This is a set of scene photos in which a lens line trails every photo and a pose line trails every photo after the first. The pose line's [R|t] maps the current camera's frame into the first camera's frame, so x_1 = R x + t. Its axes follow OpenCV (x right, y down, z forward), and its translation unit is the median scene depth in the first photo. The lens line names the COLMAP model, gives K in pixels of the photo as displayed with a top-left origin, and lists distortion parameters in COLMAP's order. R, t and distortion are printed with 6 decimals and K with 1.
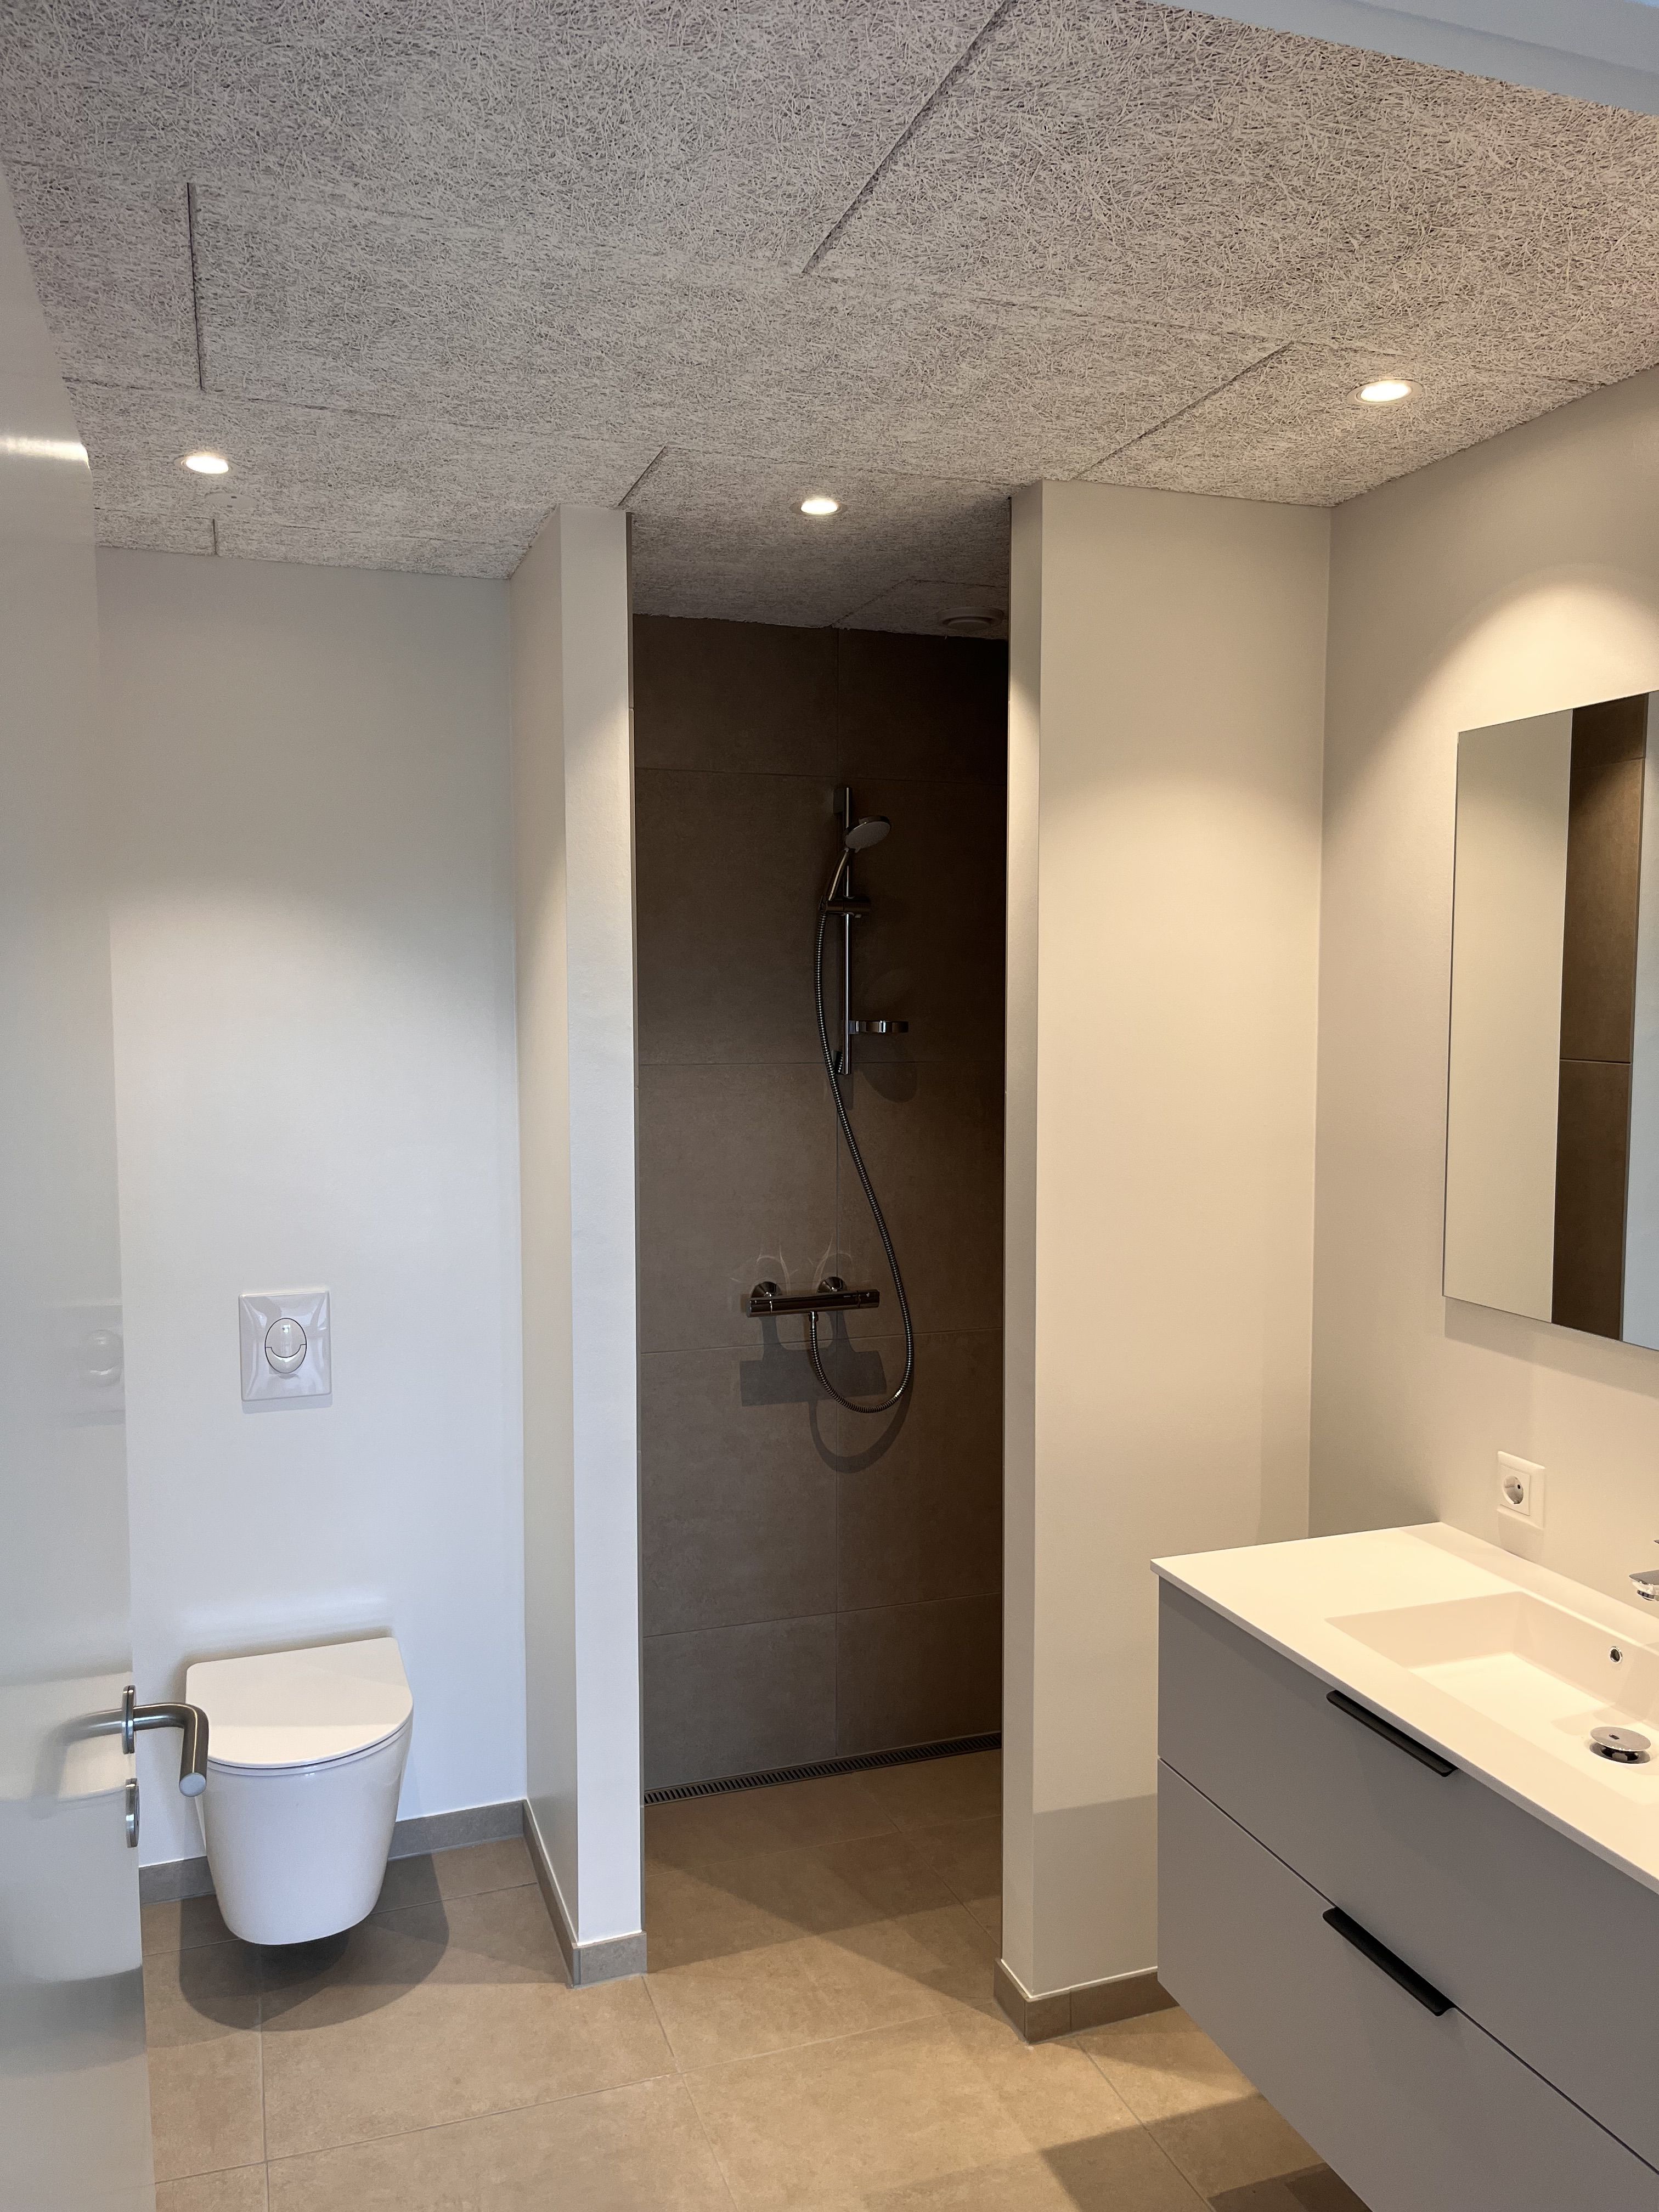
lens RADIAL K [[1680.7, 0, 829.5], [0, 1680.7, 1106.0], [0, 0, 1]] dist [0.085348, -0.112692]
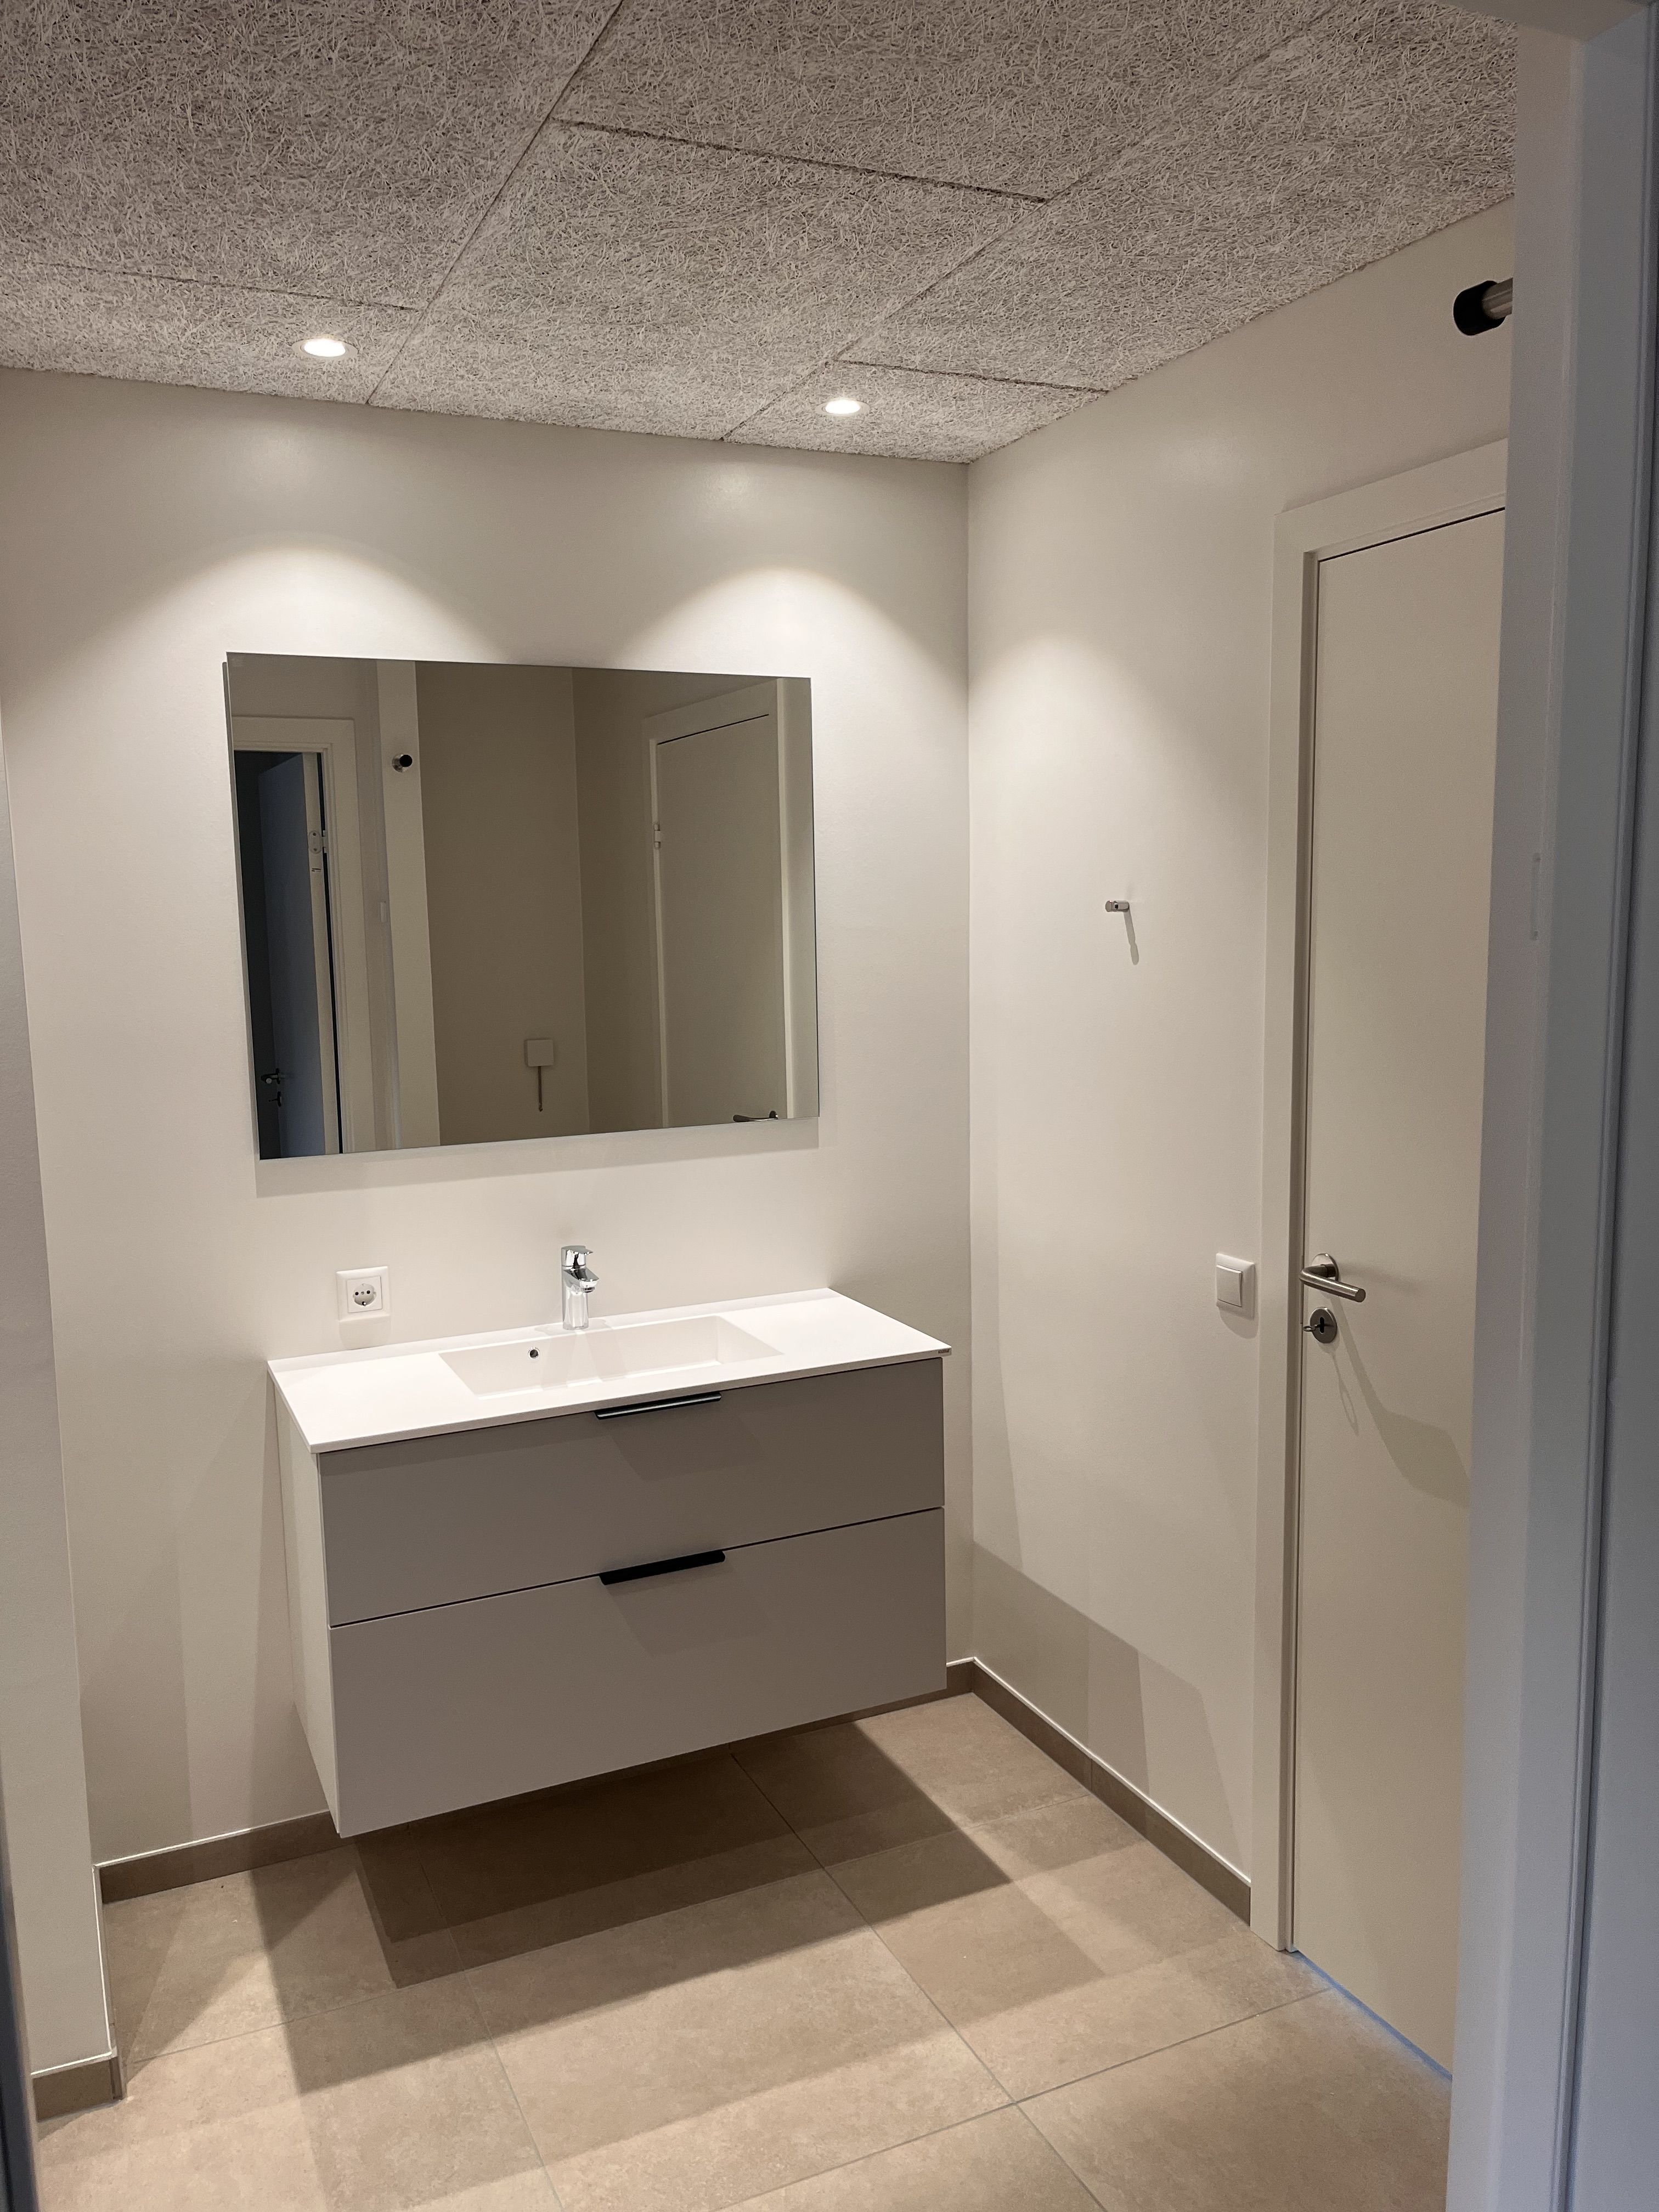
lens RADIAL K [[1680.7, 0, 829.5], [0, 1680.7, 1106.0], [0, 0, 1]] dist [0.085348, -0.112692]
pose [[-0.089514, -0.122922, 0.988371, -0.805175], [0.095647, 0.986707, 0.131378, -0.036609], [-0.991382, 0.106295, -0.076567, 0.735938]]
